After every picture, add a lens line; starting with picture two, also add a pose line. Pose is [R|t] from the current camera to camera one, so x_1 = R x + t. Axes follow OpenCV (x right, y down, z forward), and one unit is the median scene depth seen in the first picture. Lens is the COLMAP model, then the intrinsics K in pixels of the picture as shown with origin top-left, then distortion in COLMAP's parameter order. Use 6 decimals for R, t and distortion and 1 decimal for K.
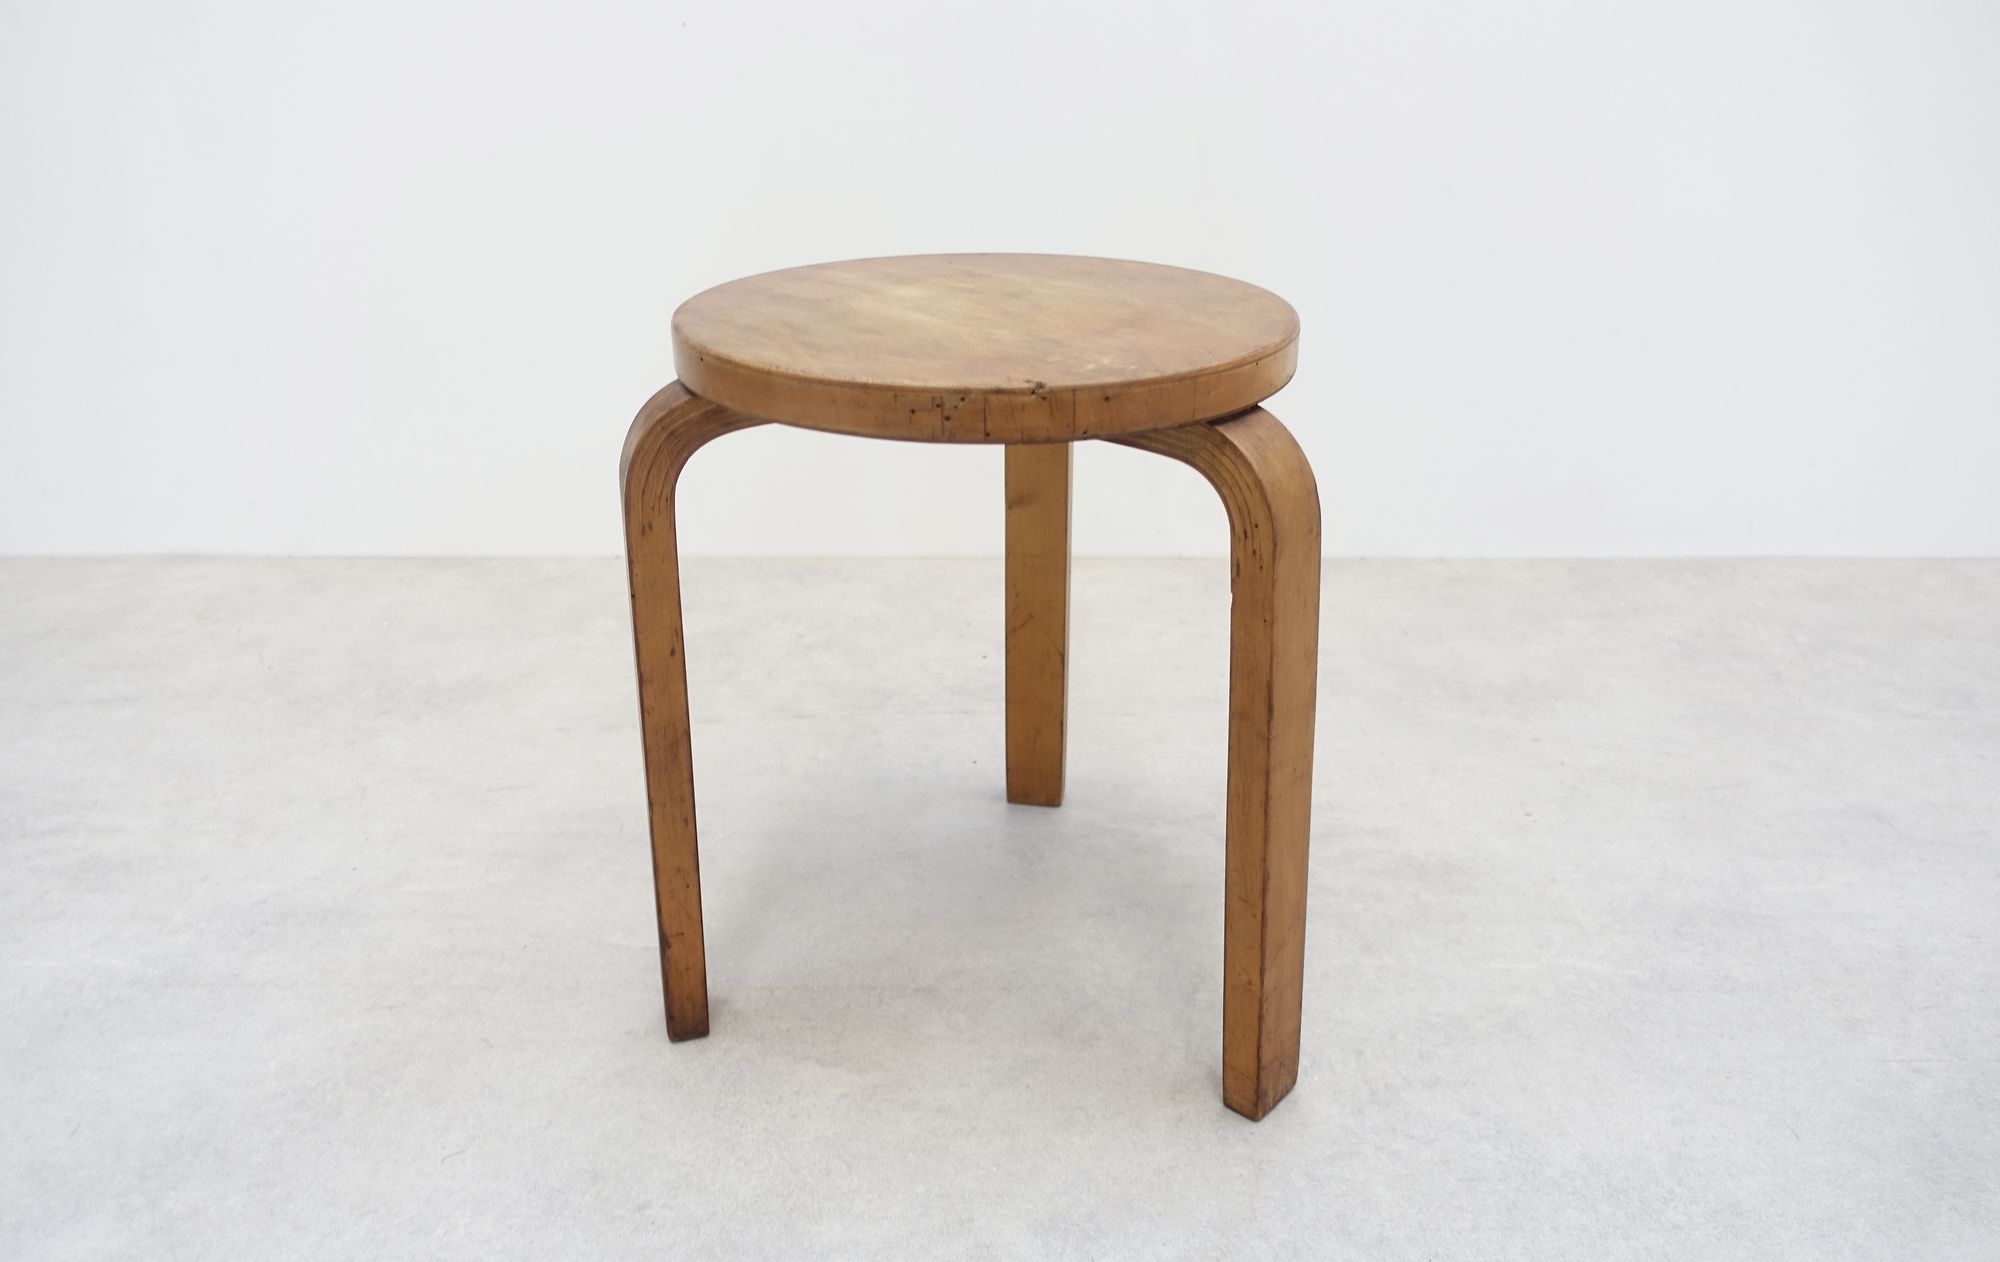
lens RADIAL K [[1391.6, 0, 1007.4], [0, 1391.6, 632.1], [0, 0, 1]] dist [0.002222, 0.002011]
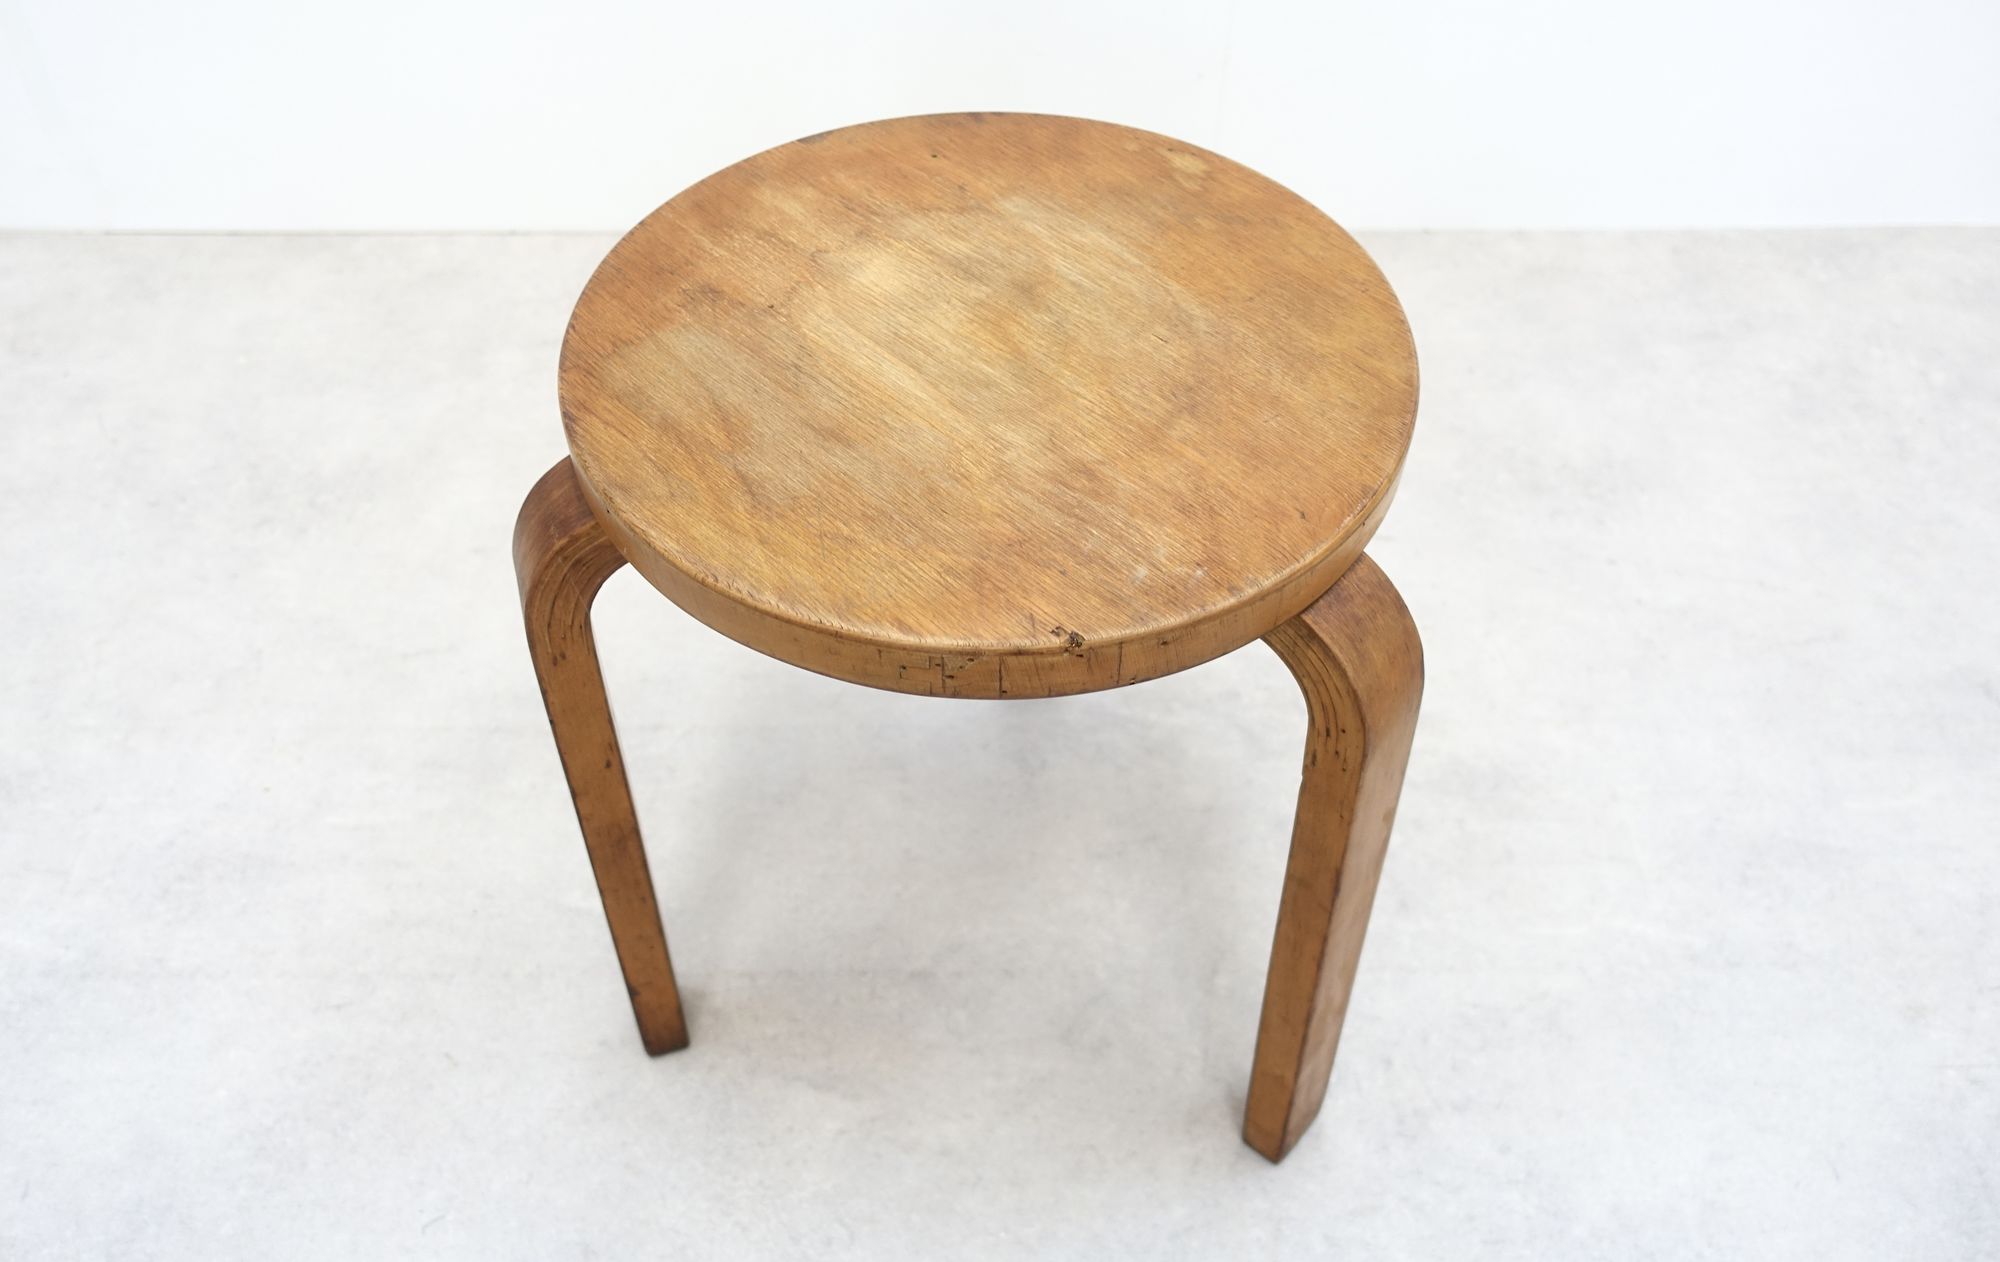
lens RADIAL K [[1487.2, 0, 1000.0], [0, 1487.2, 631.0], [0, 0, 1]] dist [0.001664, 0.002253]
pose [[0.999855, -0.008409, 0.014841, -0.021772], [0.001717, 0.915233, 0.402921, -0.386769], [-0.016971, -0.402837, 0.915114, 0.216832]]
